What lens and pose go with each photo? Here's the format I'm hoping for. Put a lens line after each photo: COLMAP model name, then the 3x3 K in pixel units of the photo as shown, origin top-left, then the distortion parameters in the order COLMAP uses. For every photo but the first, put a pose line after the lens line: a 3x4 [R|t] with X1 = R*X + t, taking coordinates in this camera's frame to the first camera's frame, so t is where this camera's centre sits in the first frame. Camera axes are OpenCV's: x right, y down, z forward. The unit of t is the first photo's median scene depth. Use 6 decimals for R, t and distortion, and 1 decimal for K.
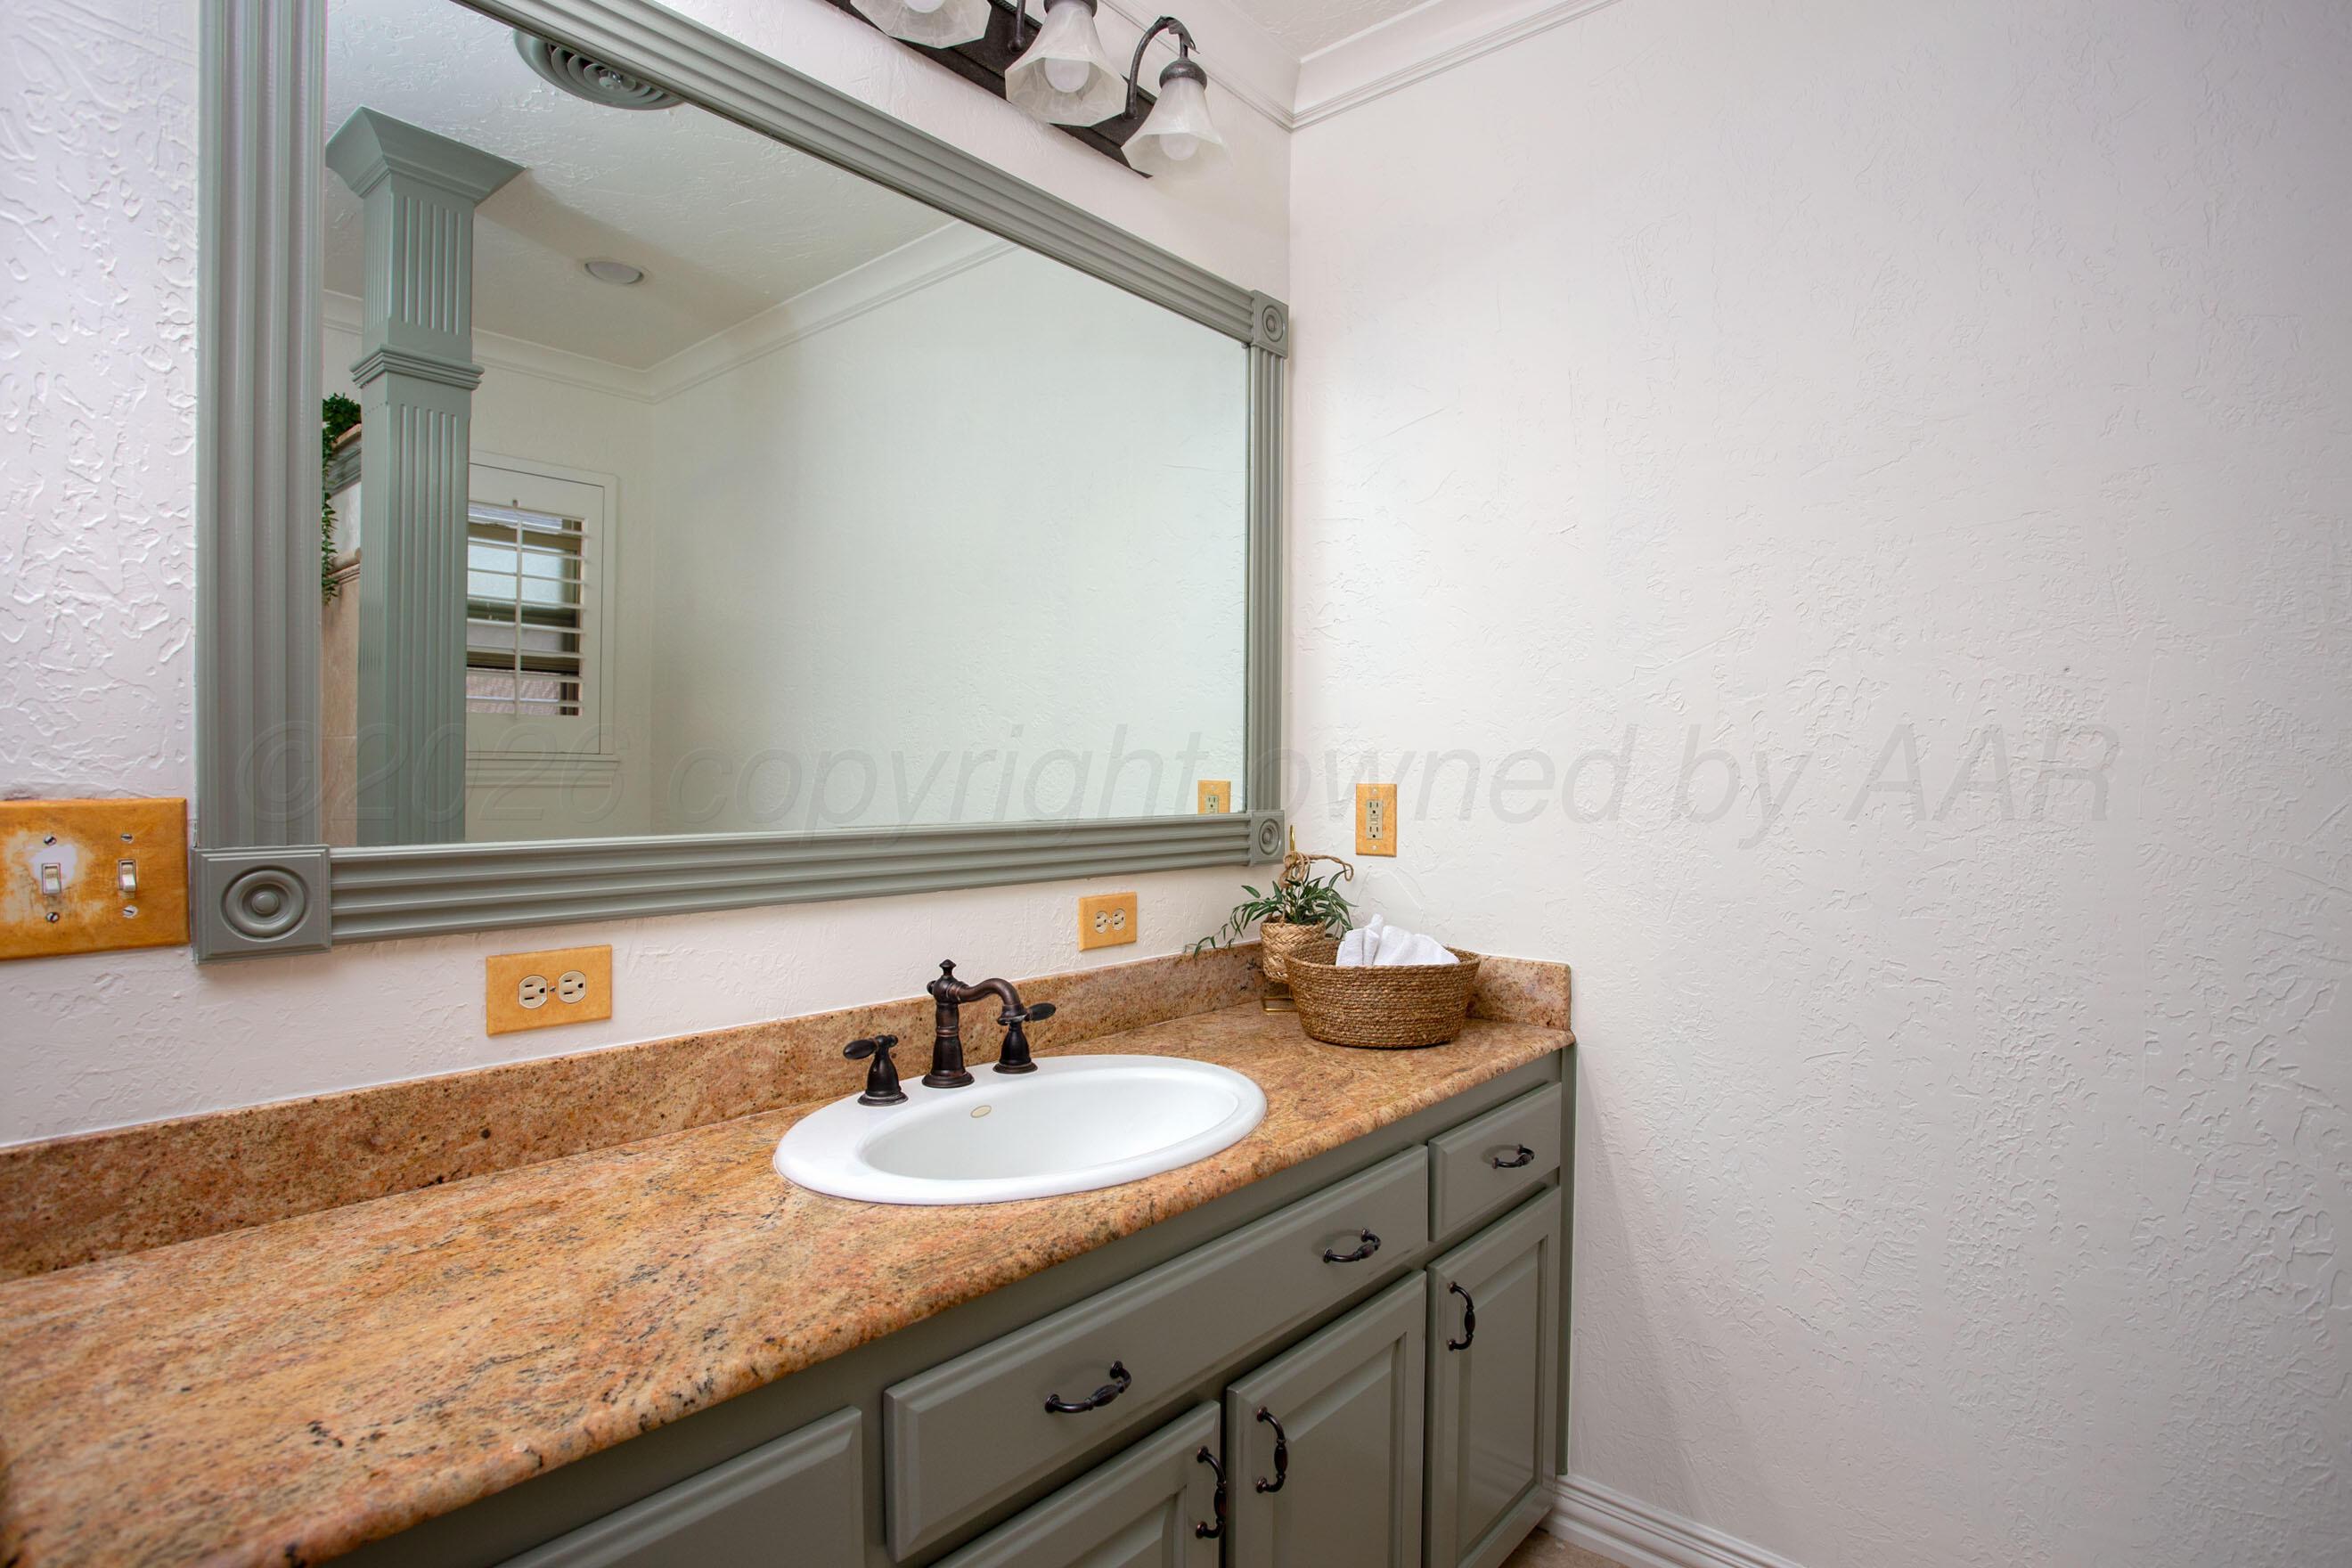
lens RADIAL K [[1167.6, 0, 1176.0], [0, 1167.6, 784.0], [0, 0, 1]] dist [-0.074955, 0.025075]
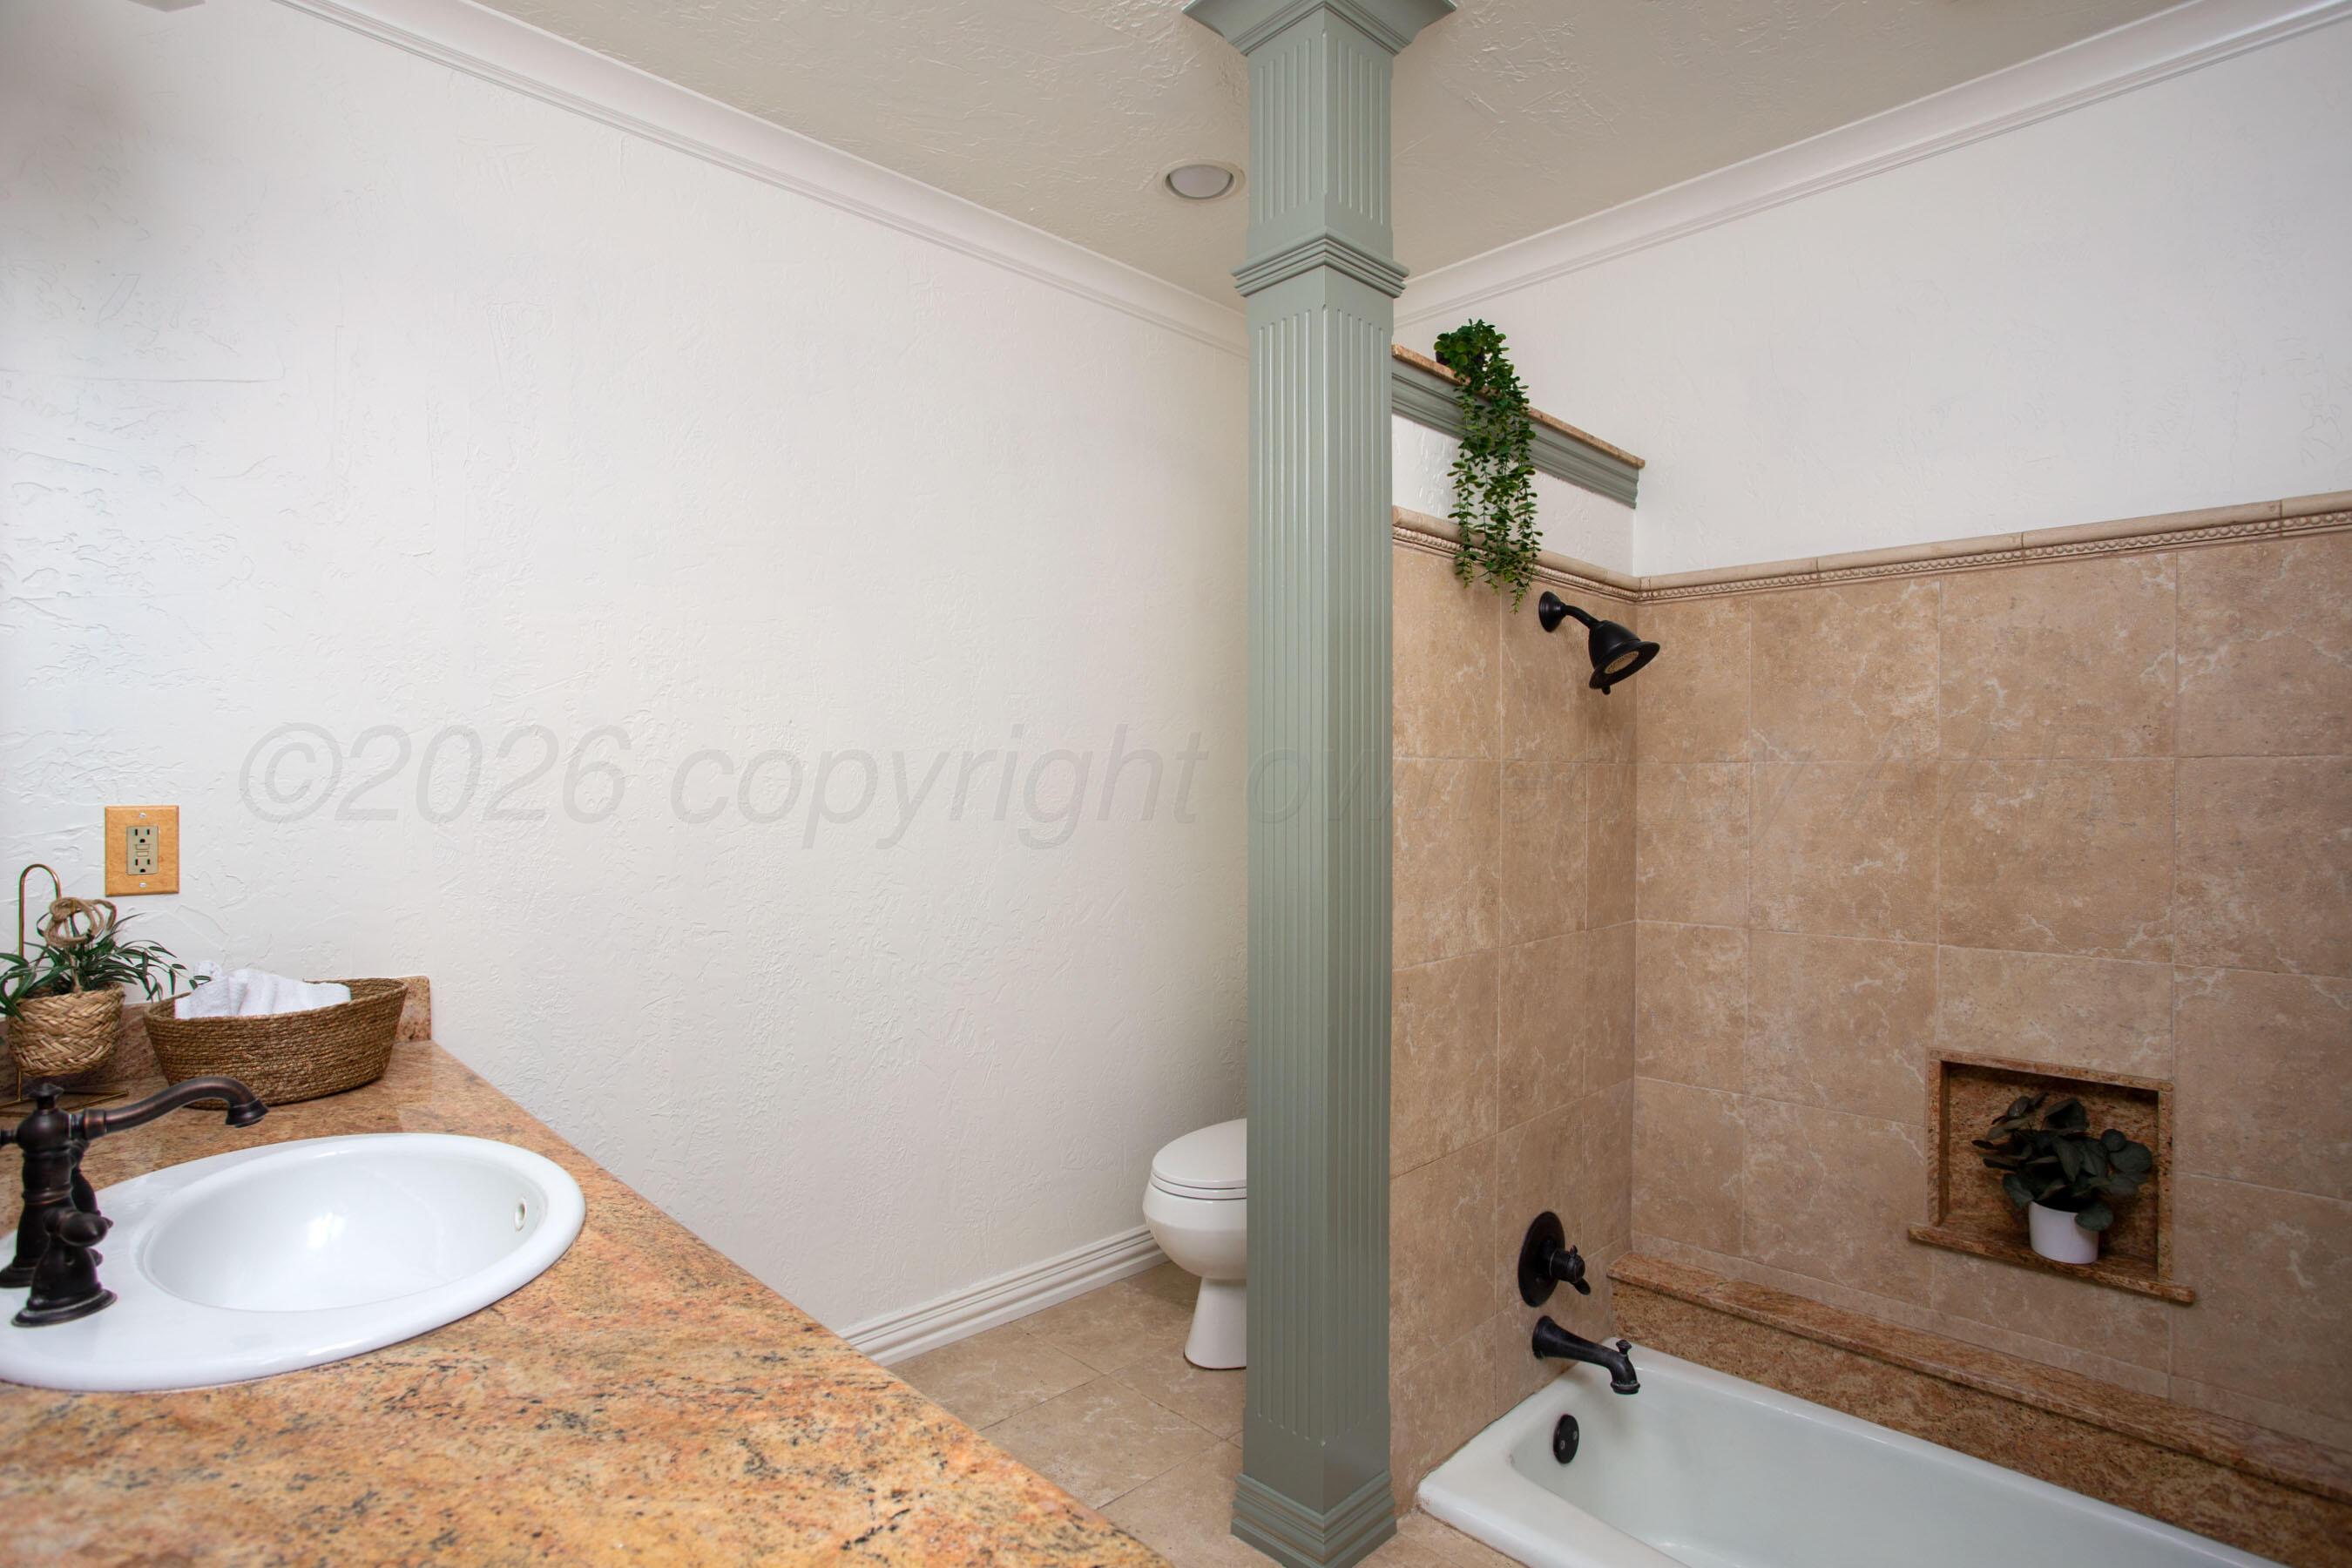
lens RADIAL K [[1167.6, 0, 1176.0], [0, 1167.6, 784.0], [0, 0, 1]] dist [-0.074955, 0.025075]
pose [[0.084999, -0.008381, 0.996346, -1.099016], [0.013853, 0.999878, 0.007229, -0.023408], [-0.996285, 0.013188, 0.085105, 0.437401]]
